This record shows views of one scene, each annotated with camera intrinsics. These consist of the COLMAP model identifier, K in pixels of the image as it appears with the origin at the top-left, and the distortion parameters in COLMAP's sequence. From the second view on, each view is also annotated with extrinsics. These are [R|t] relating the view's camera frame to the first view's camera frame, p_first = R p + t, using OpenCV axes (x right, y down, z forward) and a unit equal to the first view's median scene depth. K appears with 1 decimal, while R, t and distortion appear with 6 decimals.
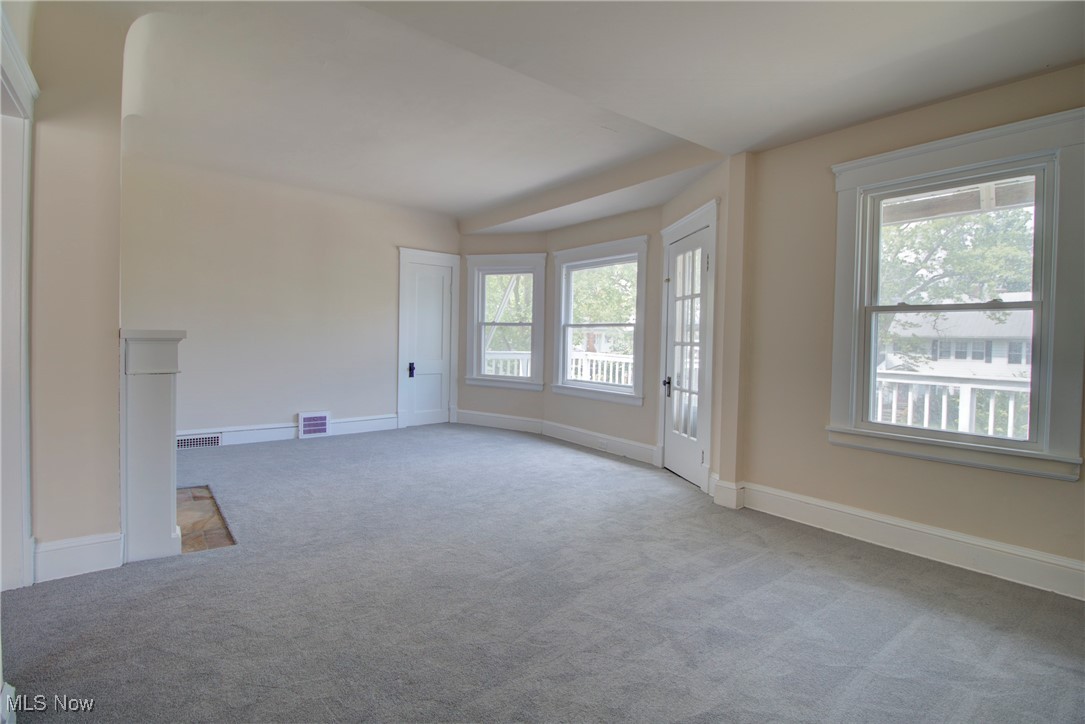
lens RADIAL K [[523.7, 0, 541.8], [0, 523.7, 348.2], [0, 0, 1]] dist [0.001366, -0.000006]
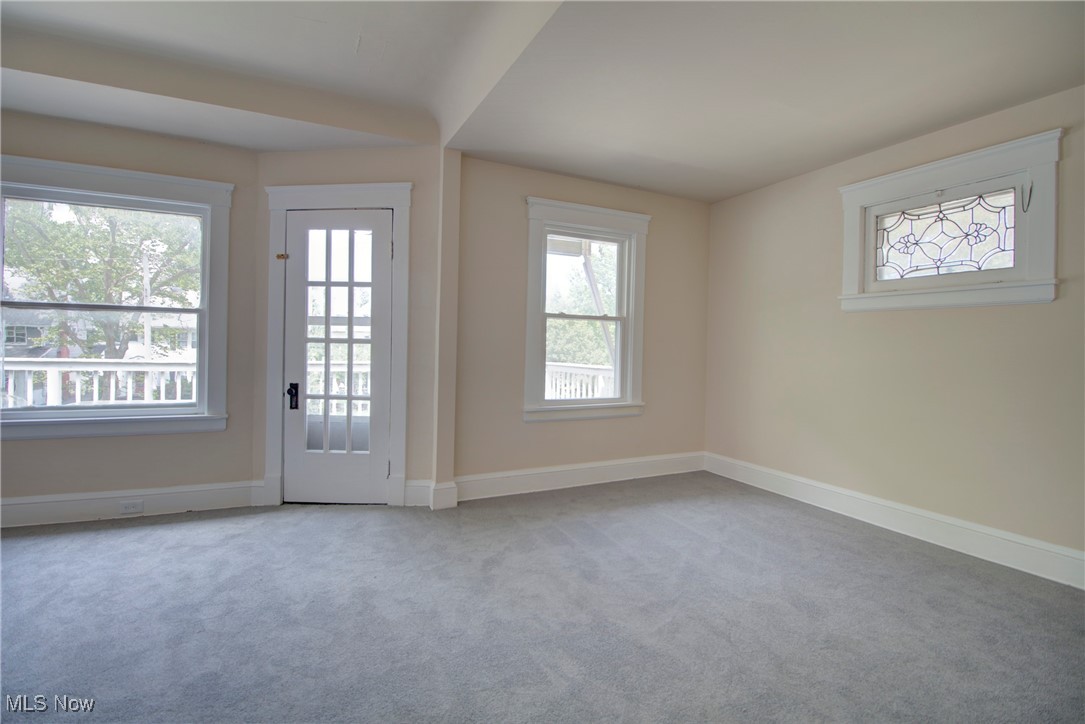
lens RADIAL K [[505.7, 0, 542.3], [0, 505.7, 347.7], [0, 0, 1]] dist [0.010521, -0.016531]
pose [[0.201964, -0.022008, 0.979146, -0.424623], [0.001357, 0.999753, 0.022191, -0.013951], [-0.979392, -0.003153, 0.201944, 0.507751]]
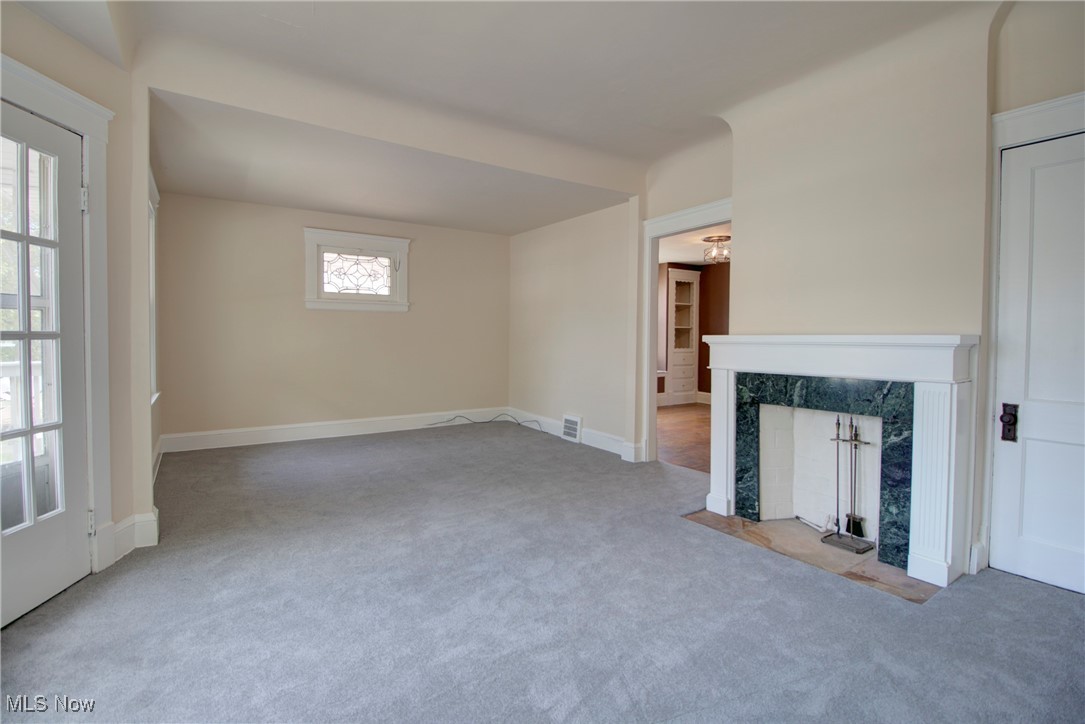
lens RADIAL K [[505.7, 0, 542.3], [0, 505.7, 347.7], [0, 0, 1]] dist [0.010521, -0.016531]
pose [[-0.996008, -0.027652, 0.084869, -0.228070], [-0.023874, 0.998692, 0.045217, -0.028039], [-0.086009, 0.043011, -0.995366, 1.359830]]
